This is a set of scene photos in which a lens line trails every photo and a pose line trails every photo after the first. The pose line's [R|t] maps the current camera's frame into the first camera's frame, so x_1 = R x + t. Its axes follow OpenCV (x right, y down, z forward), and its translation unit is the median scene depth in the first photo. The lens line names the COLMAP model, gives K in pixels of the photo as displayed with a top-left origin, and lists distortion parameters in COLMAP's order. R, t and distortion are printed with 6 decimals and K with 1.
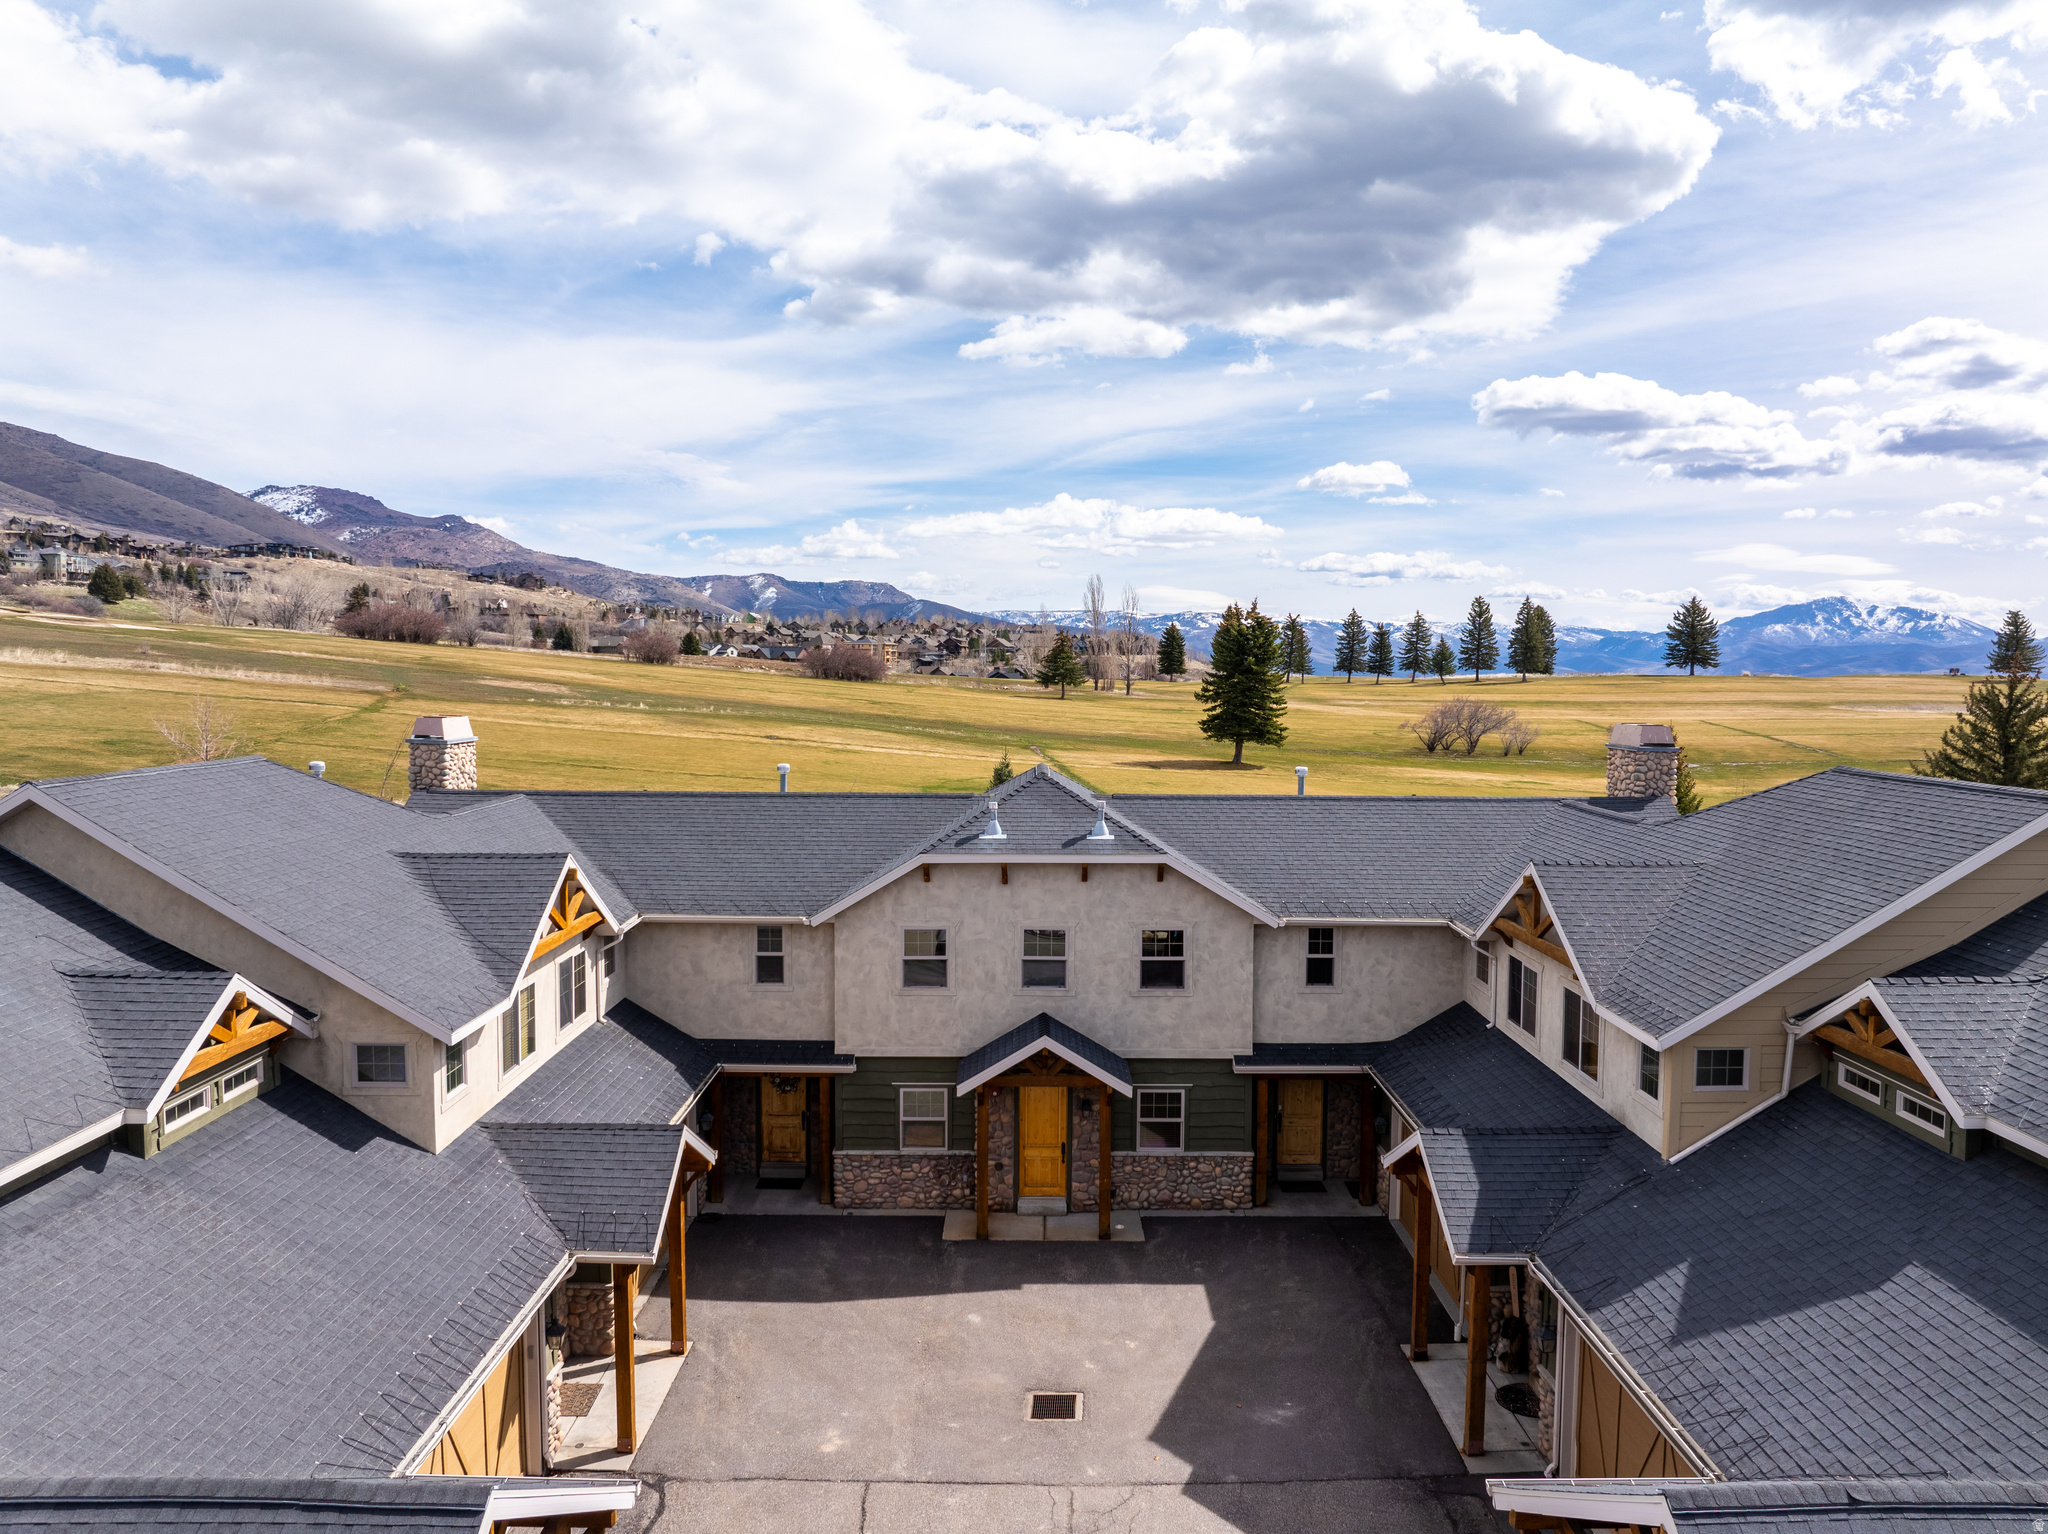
lens RADIAL K [[1296.4, 0, 1024.0], [0, 1296.4, 767.0], [0, 0, 1]] dist [-0.074296, 0.024340]
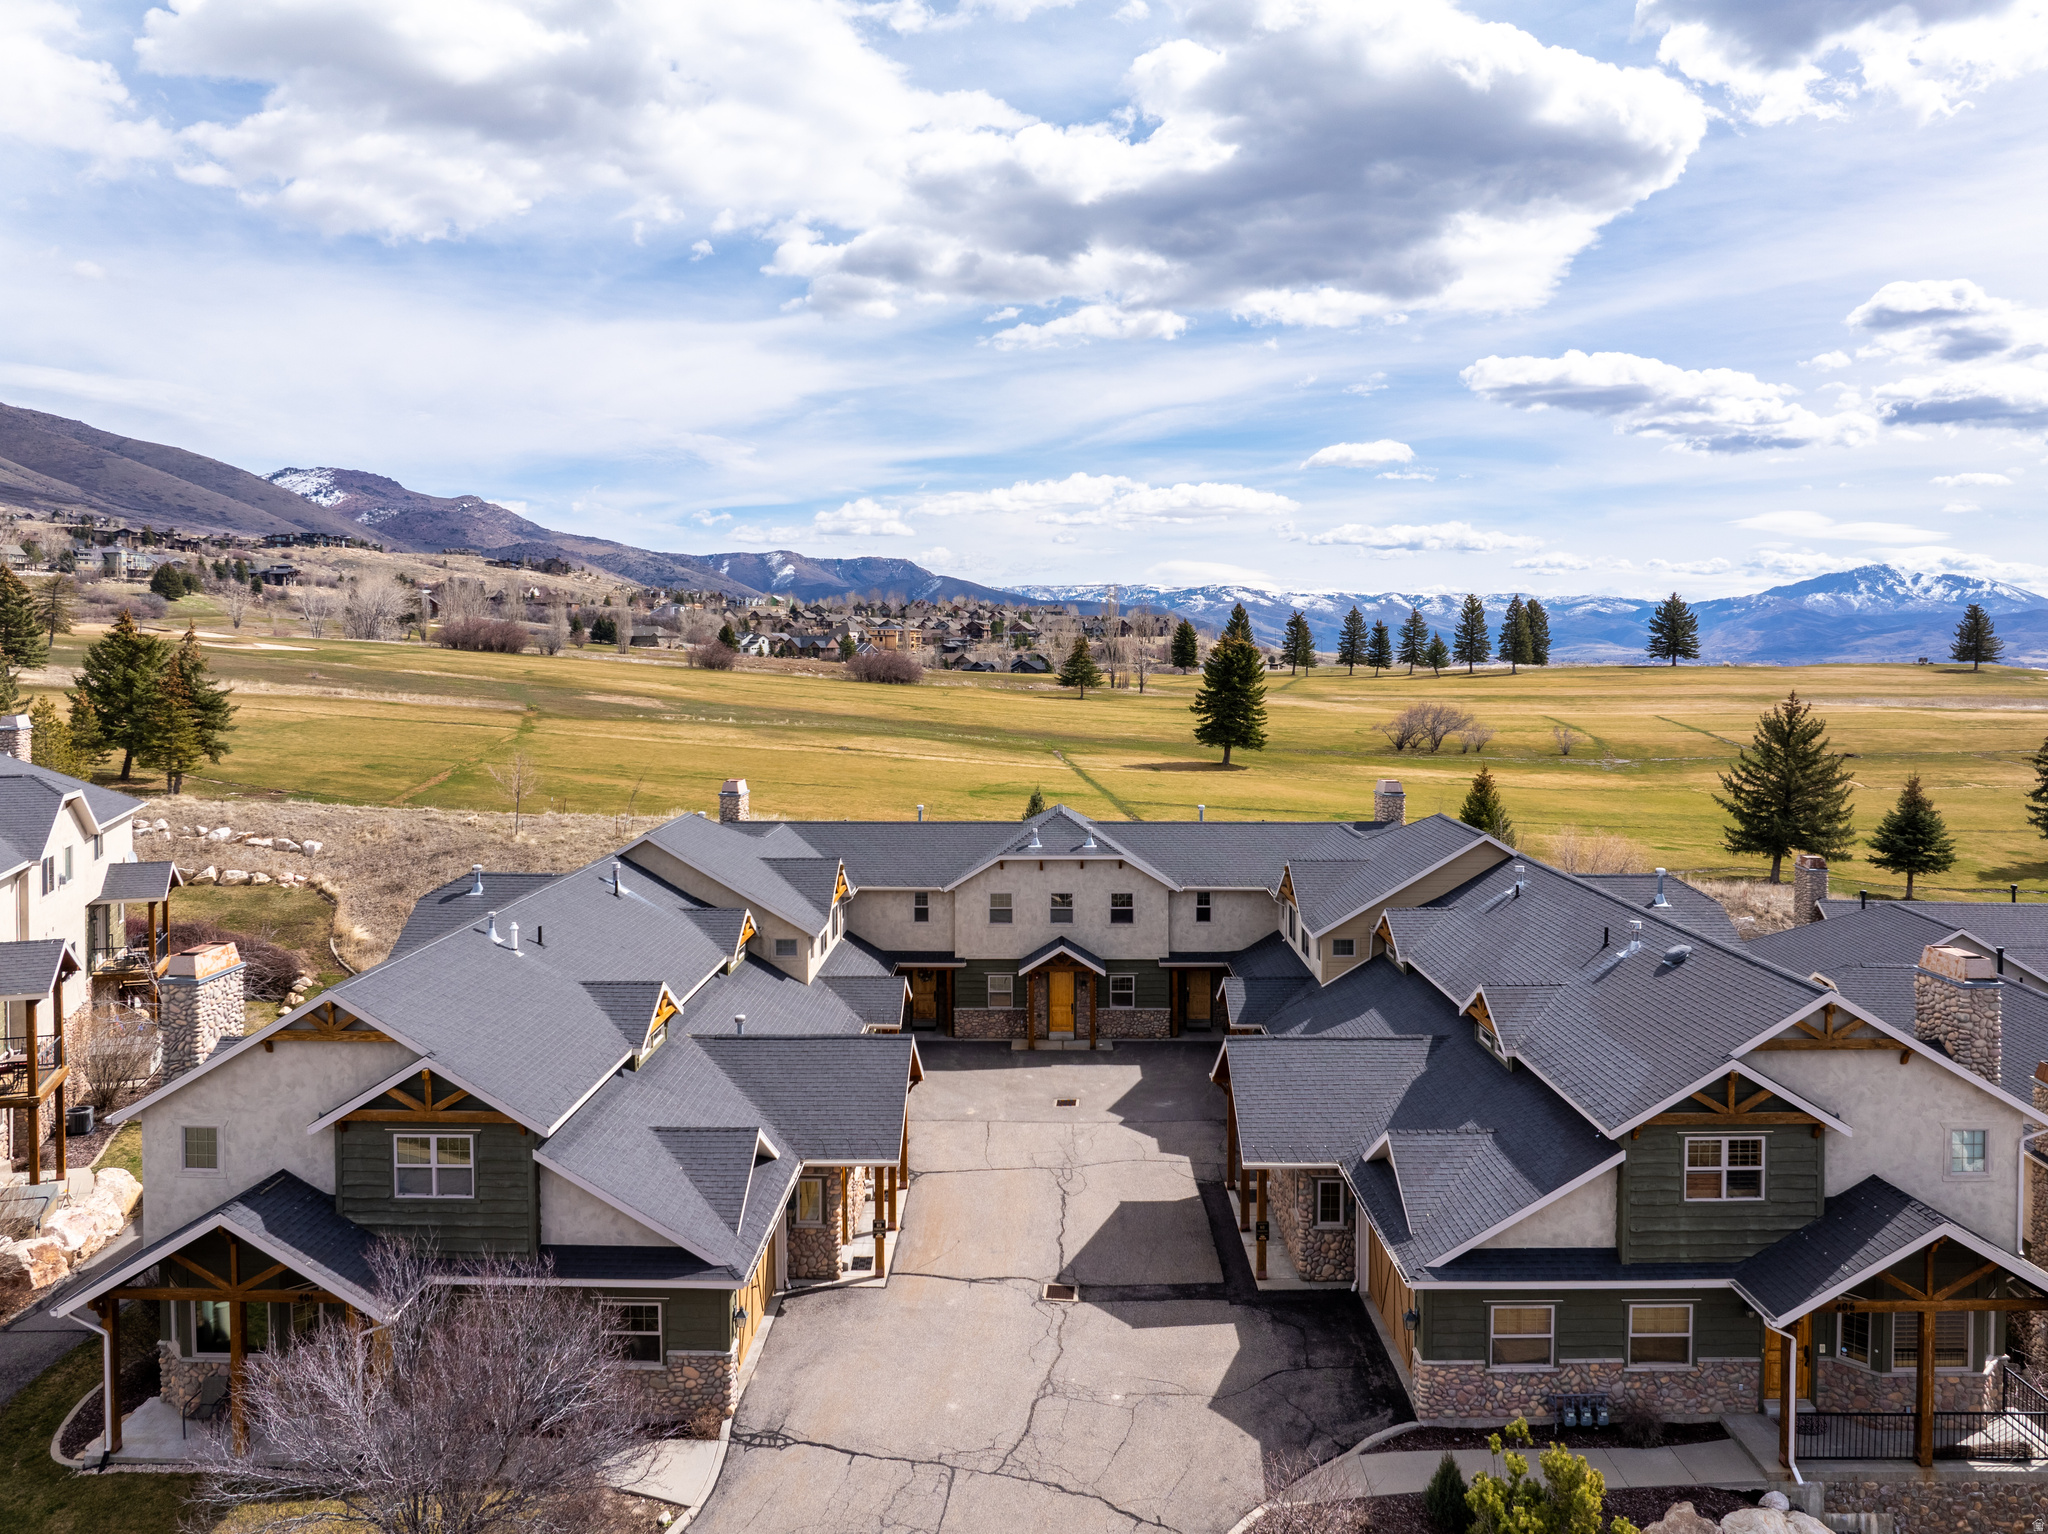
lens RADIAL K [[1407.9, 0, 1022.8], [0, 1407.9, 684.9], [0, 0, 1]] dist [-0.049437, 0.003122]
pose [[0.999850, -0.006711, -0.015993, -0.001199], [0.006125, 0.999317, -0.036444, -0.019399], [0.016226, 0.036341, 0.999208, -0.196361]]
